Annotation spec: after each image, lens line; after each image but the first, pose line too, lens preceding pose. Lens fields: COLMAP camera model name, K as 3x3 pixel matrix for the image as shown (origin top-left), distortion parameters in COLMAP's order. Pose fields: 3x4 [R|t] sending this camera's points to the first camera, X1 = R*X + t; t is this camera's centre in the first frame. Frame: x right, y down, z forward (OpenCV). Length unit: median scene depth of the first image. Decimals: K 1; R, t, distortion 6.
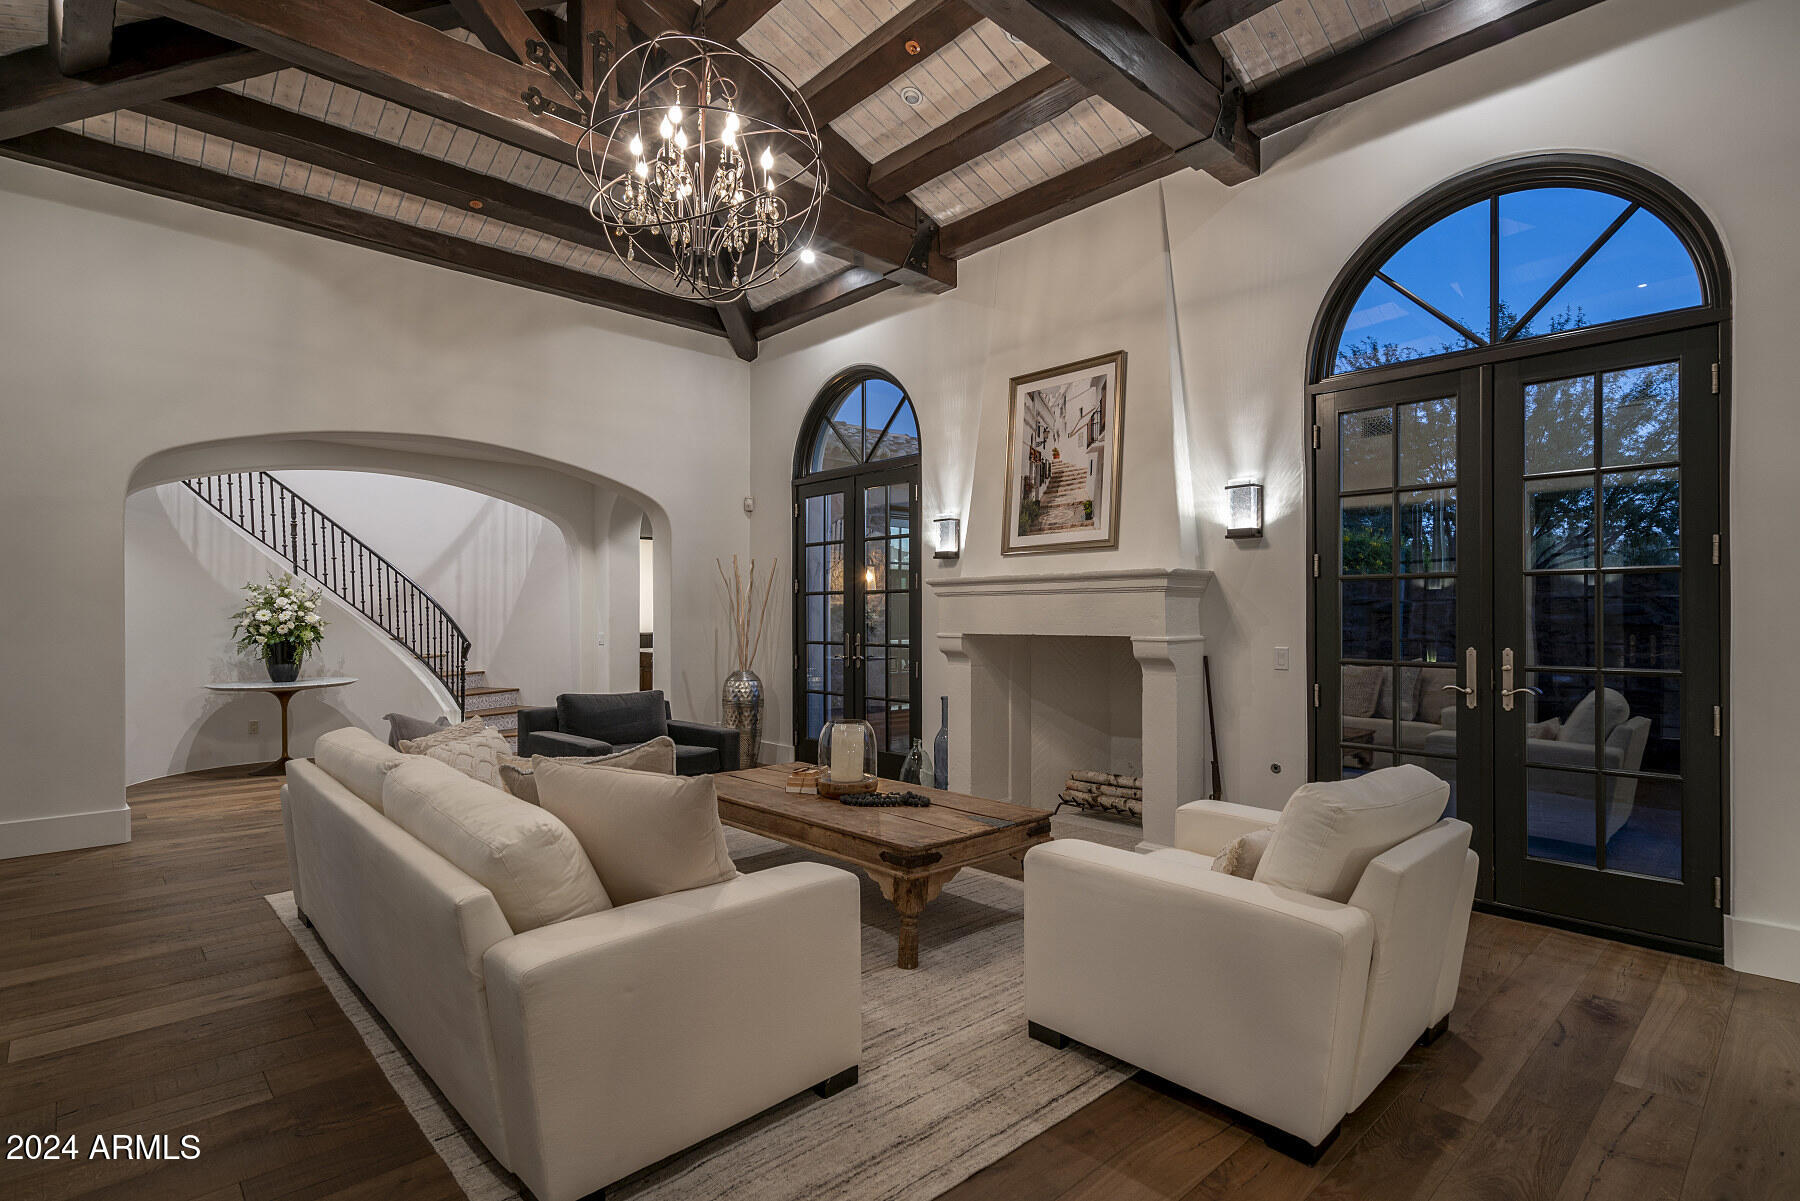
lens RADIAL K [[916.5, 0, 889.9], [0, 916.5, 599.3], [0, 0, 1]] dist [0.013967, -0.000471]
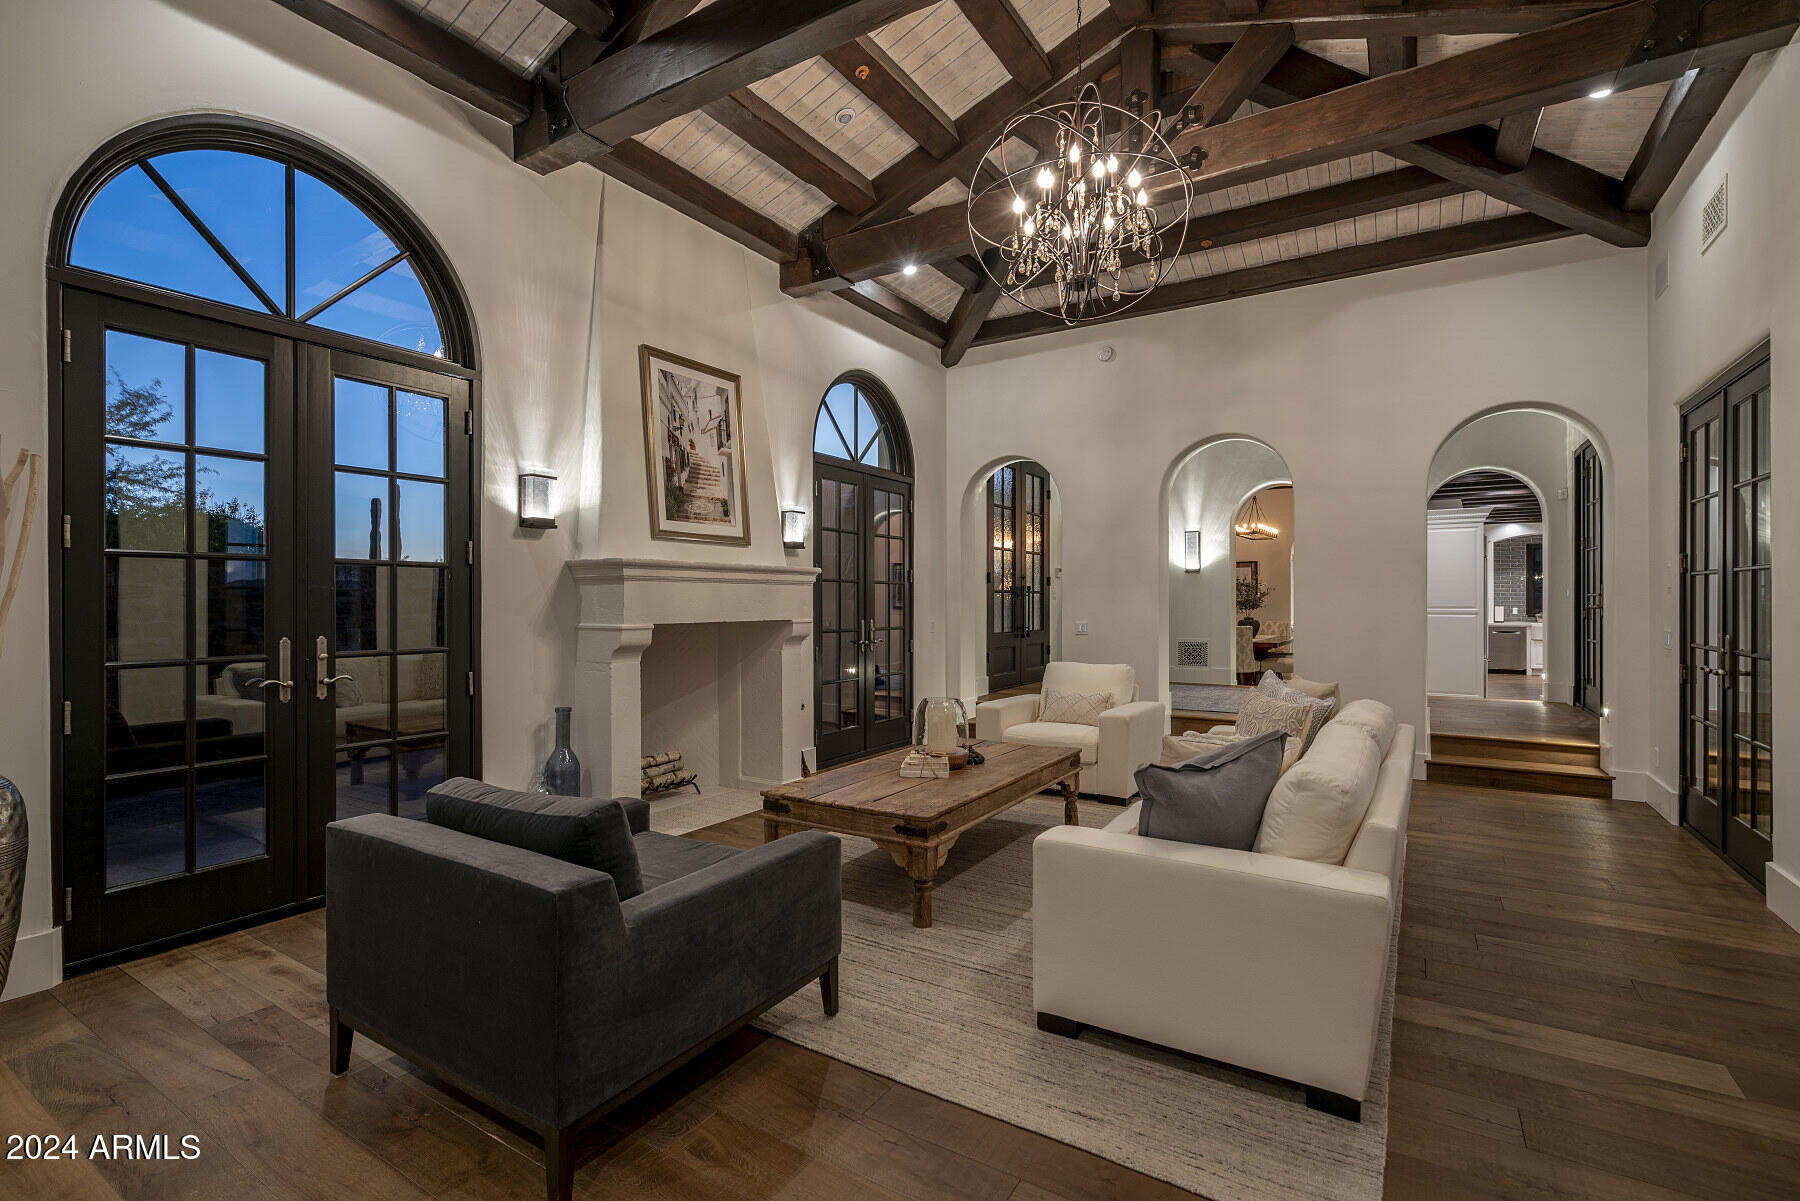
lens RADIAL K [[831.8, 0, 898.6], [0, 831.8, 607.7], [0, 0, 1]] dist [-0.003096, 0.000601]
pose [[-0.269476, 0.001505, 0.963006, -0.776689], [-0.005660, 0.999979, -0.003147, 0.024339], [-0.962990, -0.006298, -0.269462, 1.032698]]
